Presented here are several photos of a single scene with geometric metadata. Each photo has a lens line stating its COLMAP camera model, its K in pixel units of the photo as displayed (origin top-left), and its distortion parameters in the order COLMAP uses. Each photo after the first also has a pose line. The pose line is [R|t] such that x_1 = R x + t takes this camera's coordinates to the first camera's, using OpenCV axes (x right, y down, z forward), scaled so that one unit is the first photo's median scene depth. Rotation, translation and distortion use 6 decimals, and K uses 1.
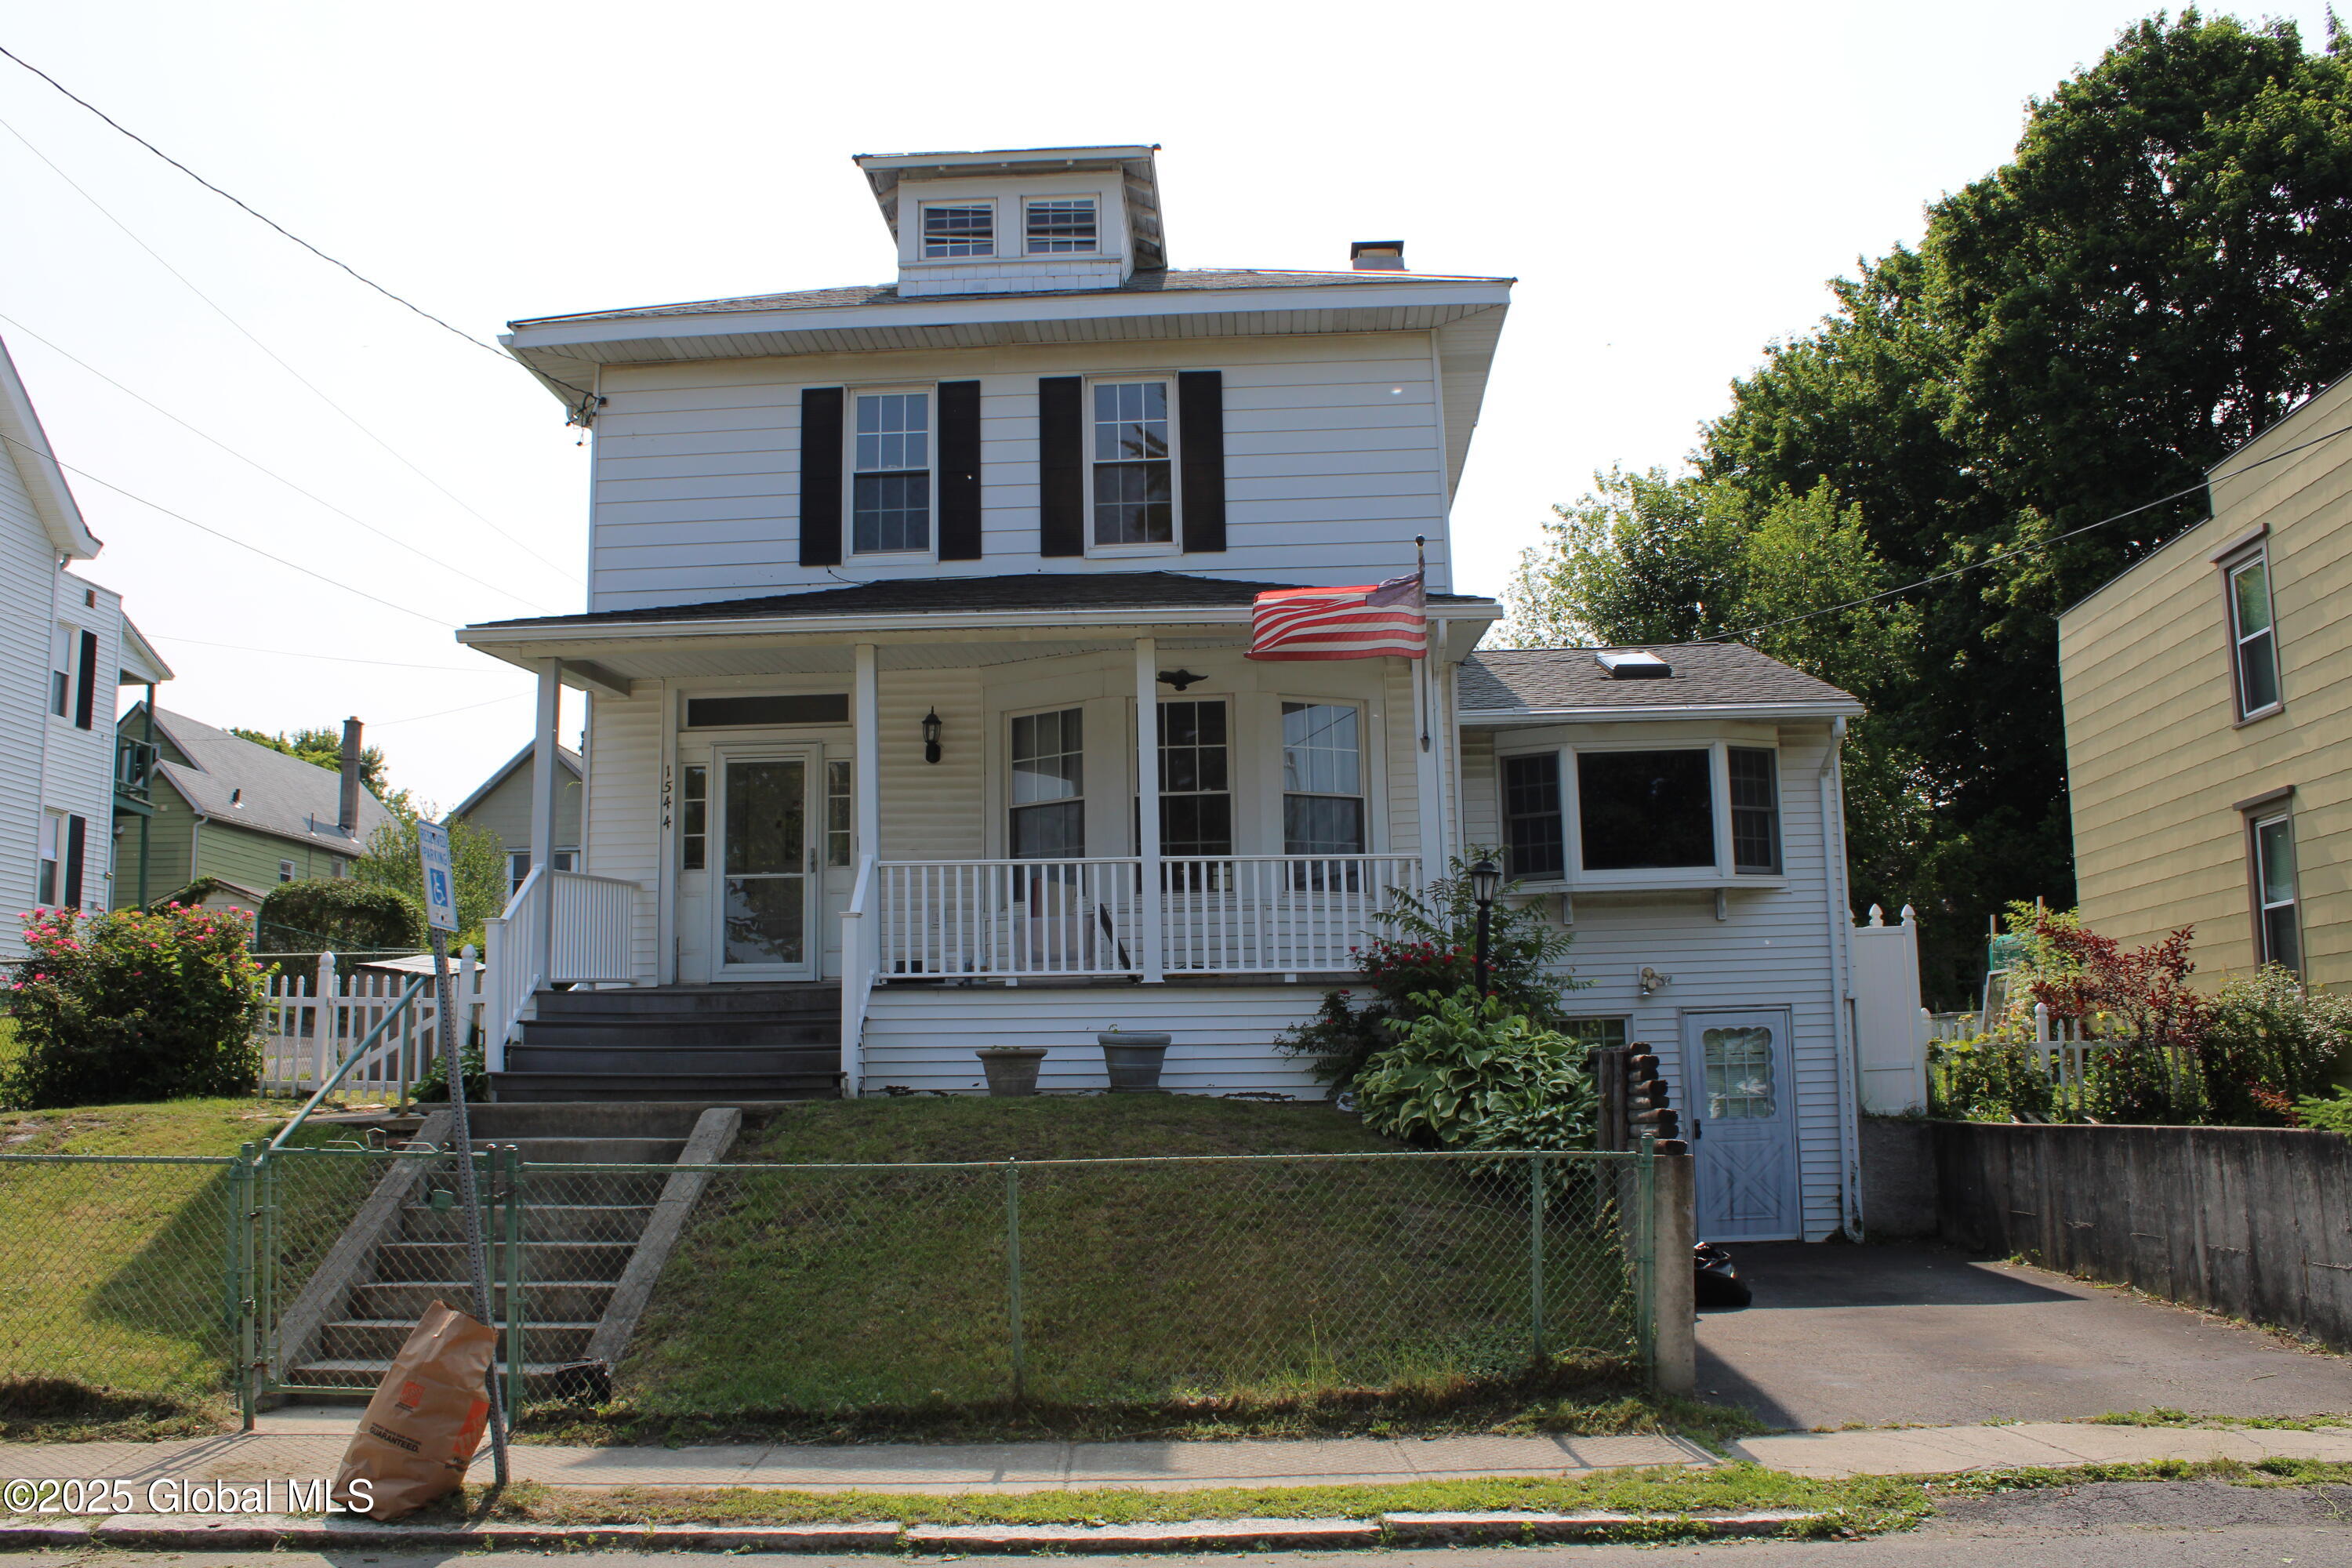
lens RADIAL K [[2070.3, 0, 1169.3], [0, 2070.3, 783.9], [0, 0, 1]] dist [-0.114180, 0.037913]
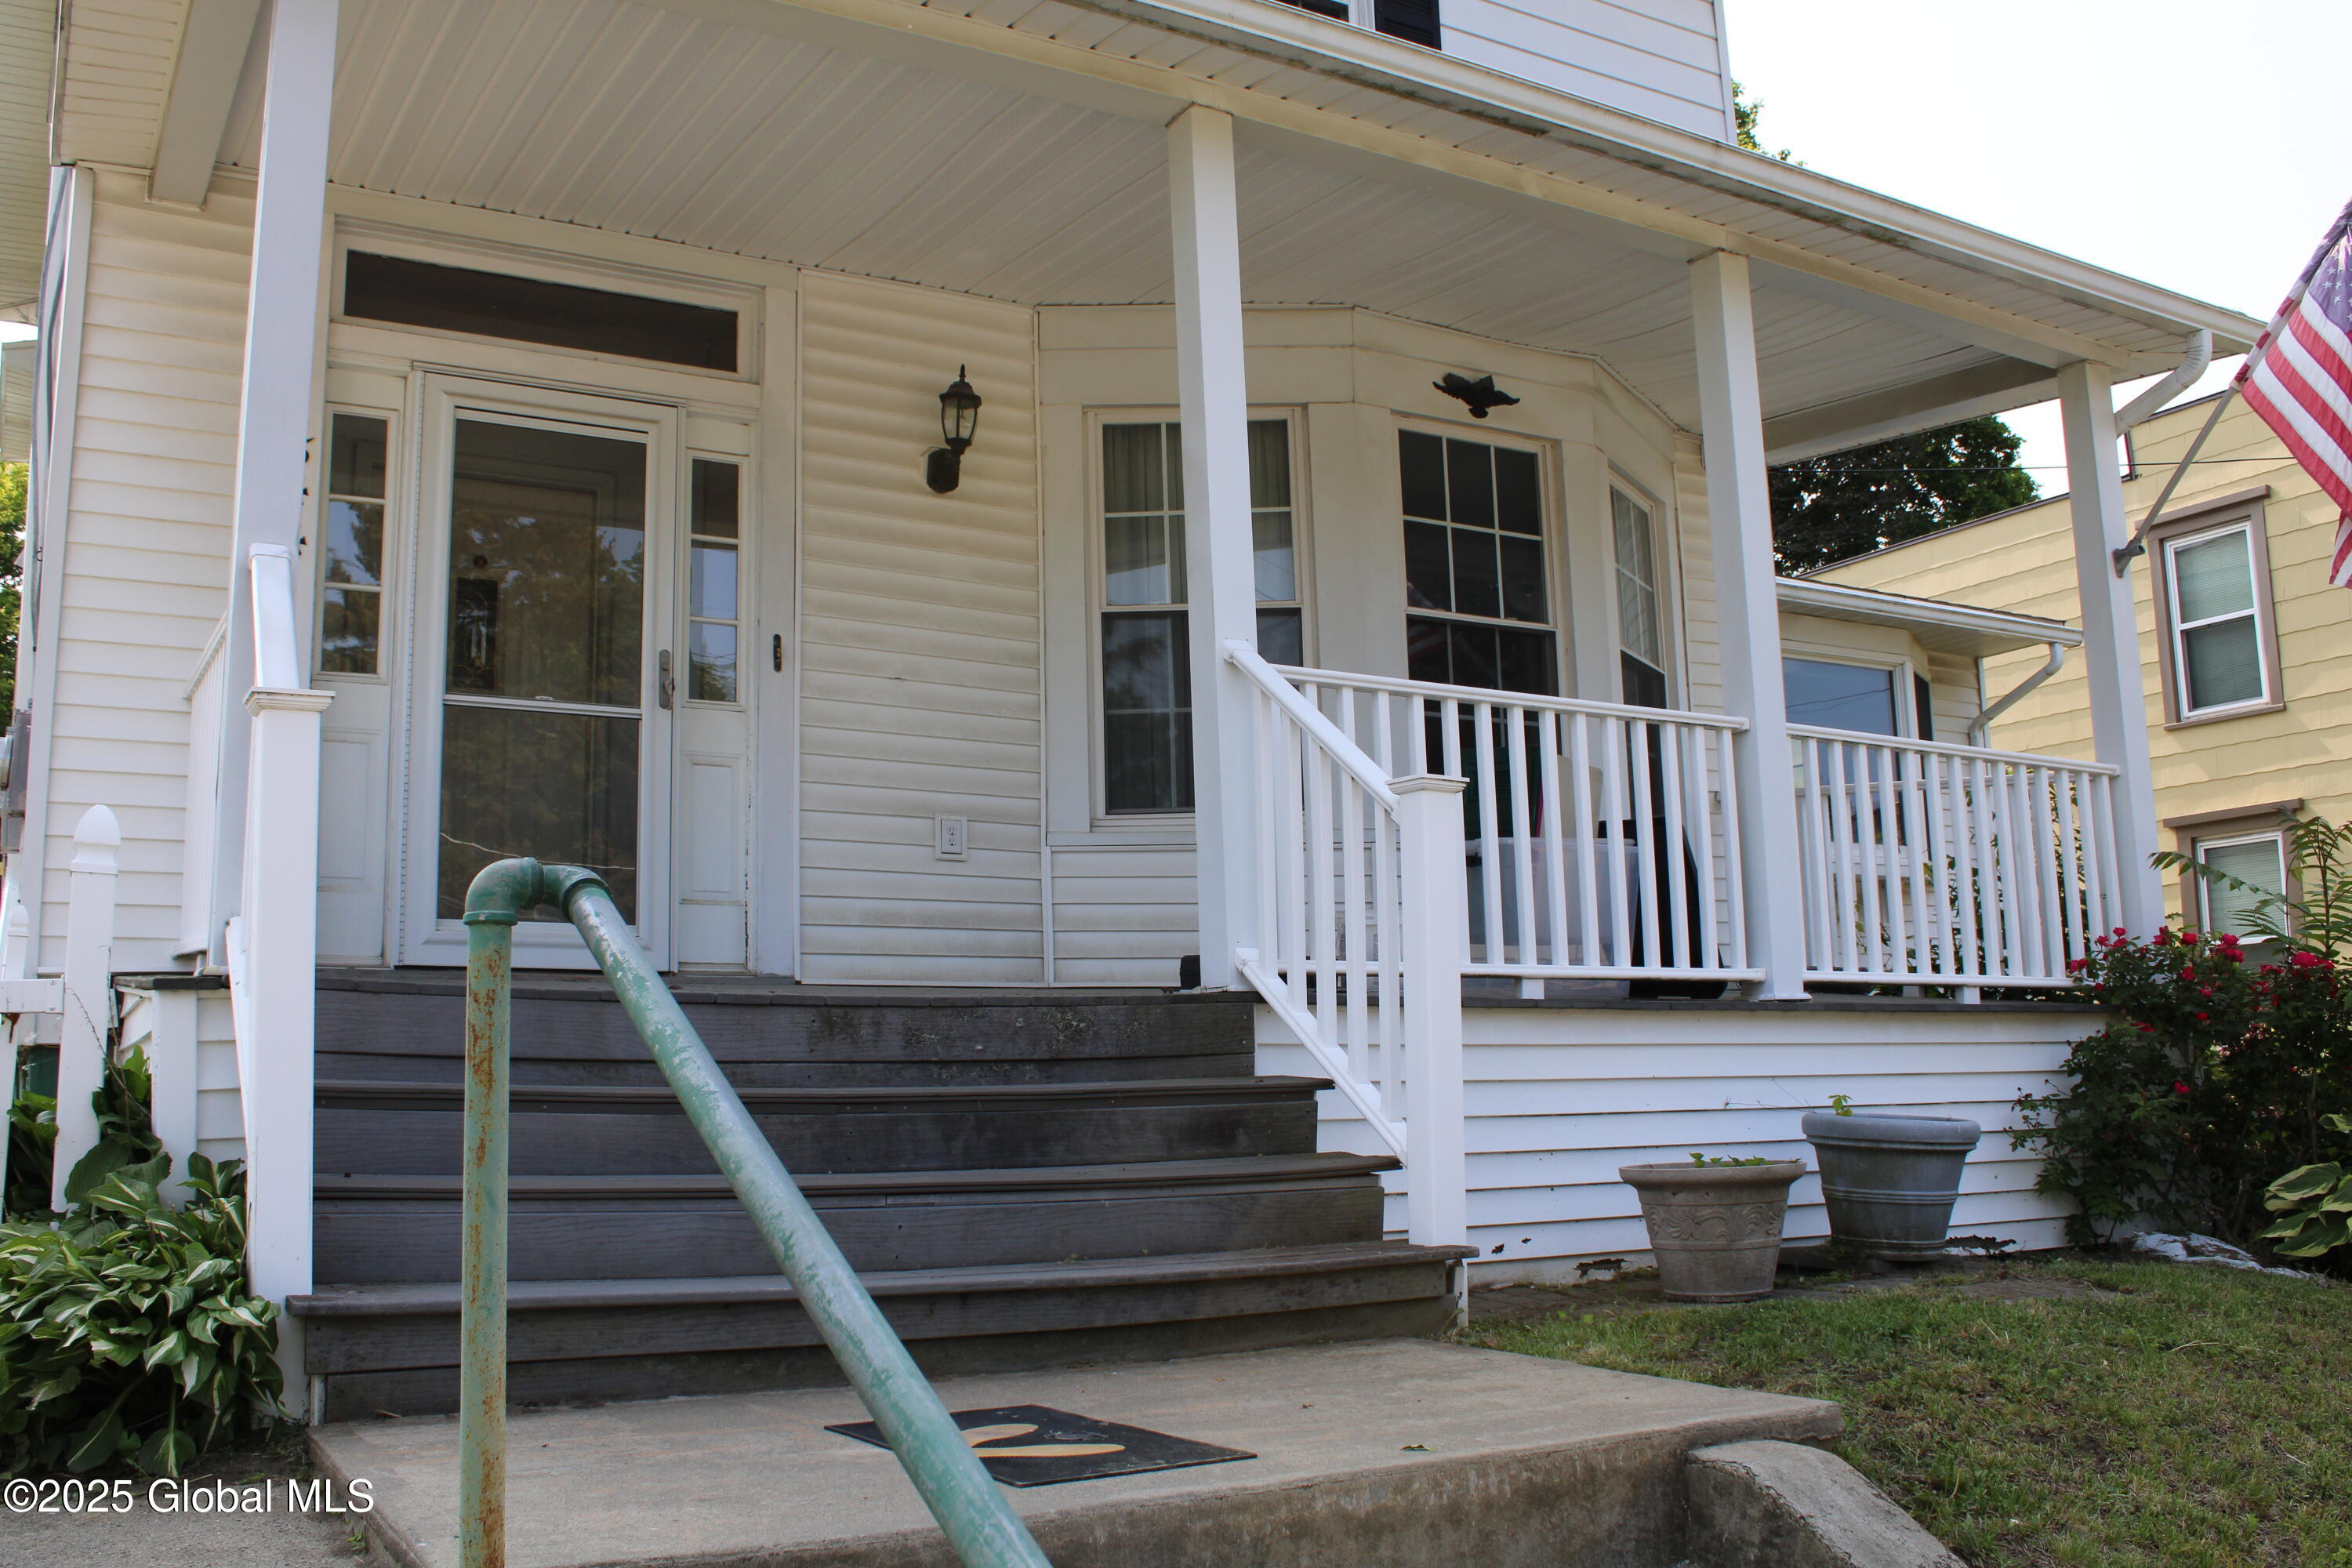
lens RADIAL K [[2070.3, 0, 1178.0], [0, 2070.3, 785.2], [0, 0, 1]] dist [-0.114180, 0.037913]
pose [[0.836621, 0.082539, 0.541528, -0.317612], [-0.076014, 0.996511, -0.034452, 0.066340], [-0.542483, -0.012340, 0.839976, 0.617072]]
